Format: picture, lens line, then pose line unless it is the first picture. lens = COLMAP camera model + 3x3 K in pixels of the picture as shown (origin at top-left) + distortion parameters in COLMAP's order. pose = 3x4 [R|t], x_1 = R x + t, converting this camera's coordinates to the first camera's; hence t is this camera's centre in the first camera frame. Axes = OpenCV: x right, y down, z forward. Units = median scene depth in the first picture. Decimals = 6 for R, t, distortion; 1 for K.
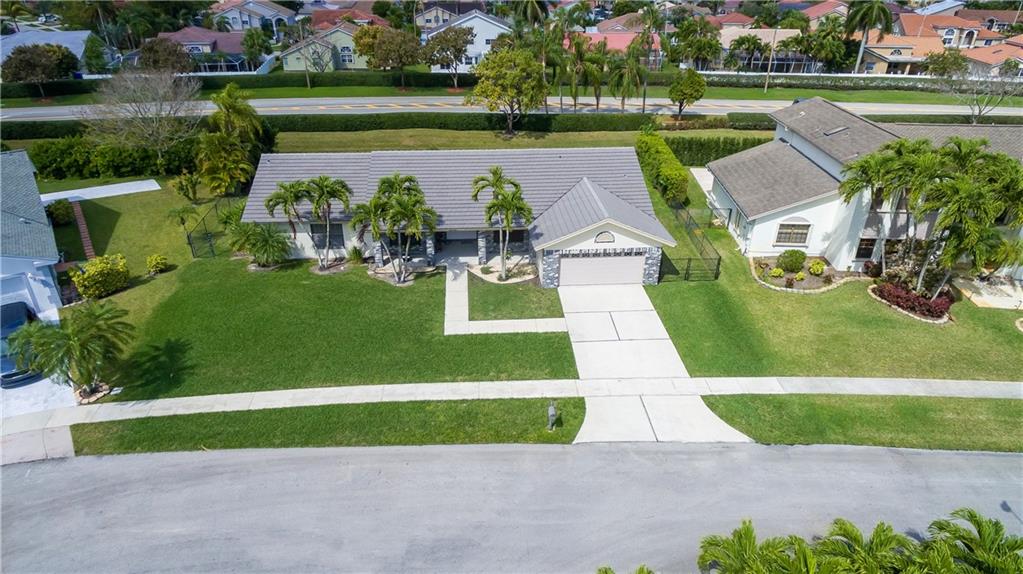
lens RADIAL K [[567.3, 0, 511.5], [0, 567.3, 287.0], [0, 0, 1]] dist [0.005397, 0.002040]
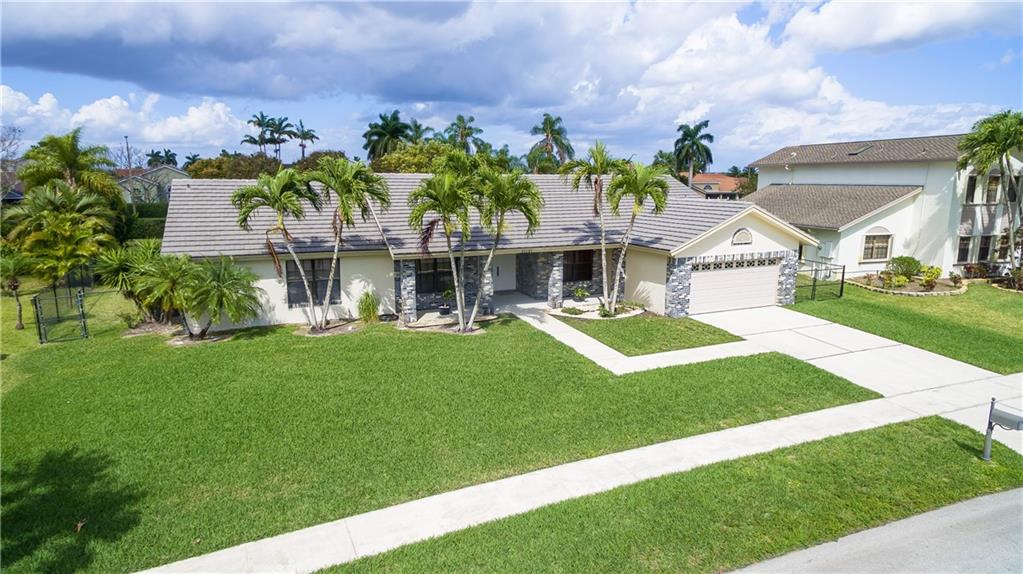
lens RADIAL K [[567.3, 0, 511.5], [0, 567.3, 287.0], [0, 0, 1]] dist [0.005397, 0.002040]
pose [[0.944043, -0.068494, 0.322633, -0.360605], [0.159886, 0.950615, -0.266022, 0.122411], [-0.288479, 0.302720, 0.908372, 0.440312]]
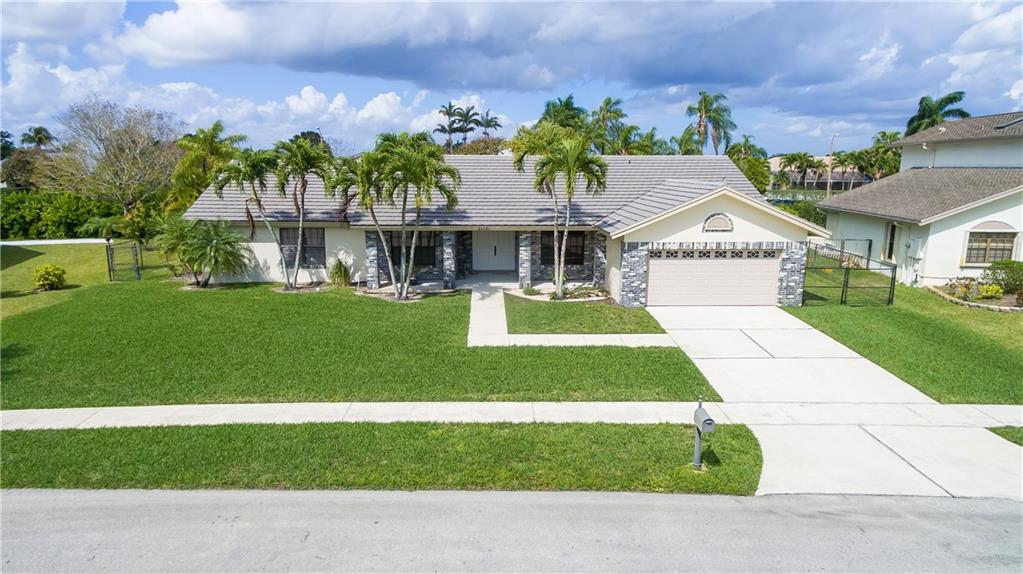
lens RADIAL K [[599.4, 0, 511.5], [0, 599.4, 287.0], [0, 0, 1]] dist [0.005891, 0.003346]
pose [[0.999284, 0.002231, -0.037771, -0.045459], [-0.012938, 0.958230, -0.285705, 0.182365], [0.035556, 0.285990, 0.957573, 0.358051]]
